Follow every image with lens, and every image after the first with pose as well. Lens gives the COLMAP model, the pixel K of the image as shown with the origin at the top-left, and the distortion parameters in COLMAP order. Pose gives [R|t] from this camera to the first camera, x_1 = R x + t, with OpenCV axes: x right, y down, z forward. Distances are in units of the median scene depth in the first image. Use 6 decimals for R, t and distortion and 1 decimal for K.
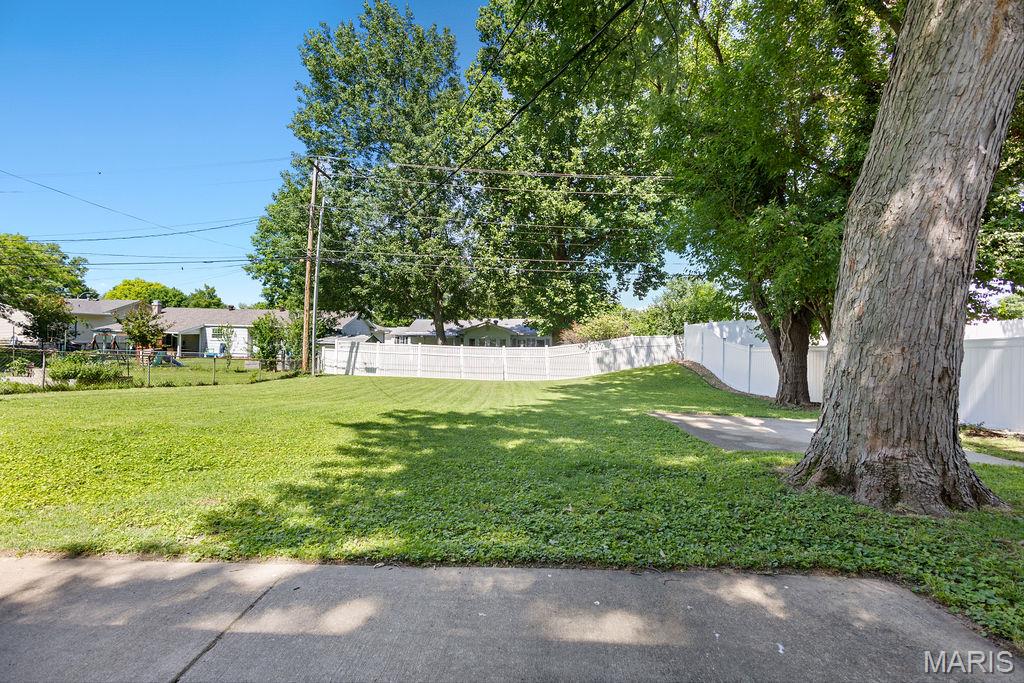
lens RADIAL K [[467.4, 0, 512.0], [0, 467.4, 341.5], [0, 0, 1]] dist [0.013274, -0.000136]
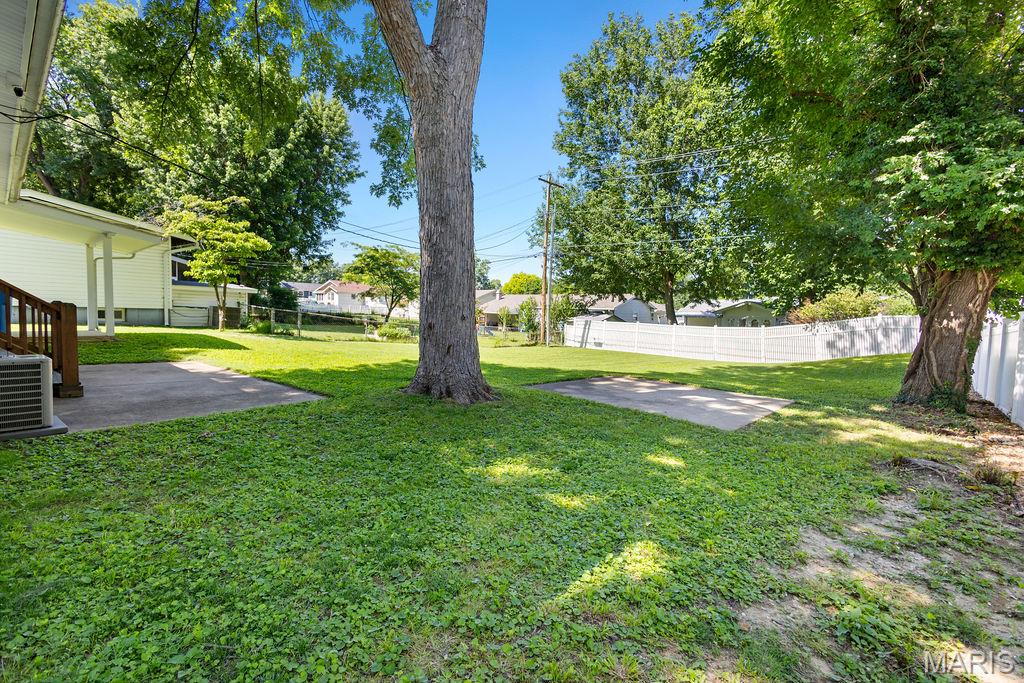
lens RADIAL K [[483.8, 0, 512.0], [0, 483.8, 341.5], [0, 0, 1]] dist [0.015166, 0.000119]
pose [[0.755027, 0.038688, -0.654551, 0.329914], [-0.012412, 0.998922, 0.044726, 0.002393], [0.655576, -0.025645, 0.754693, -0.060868]]
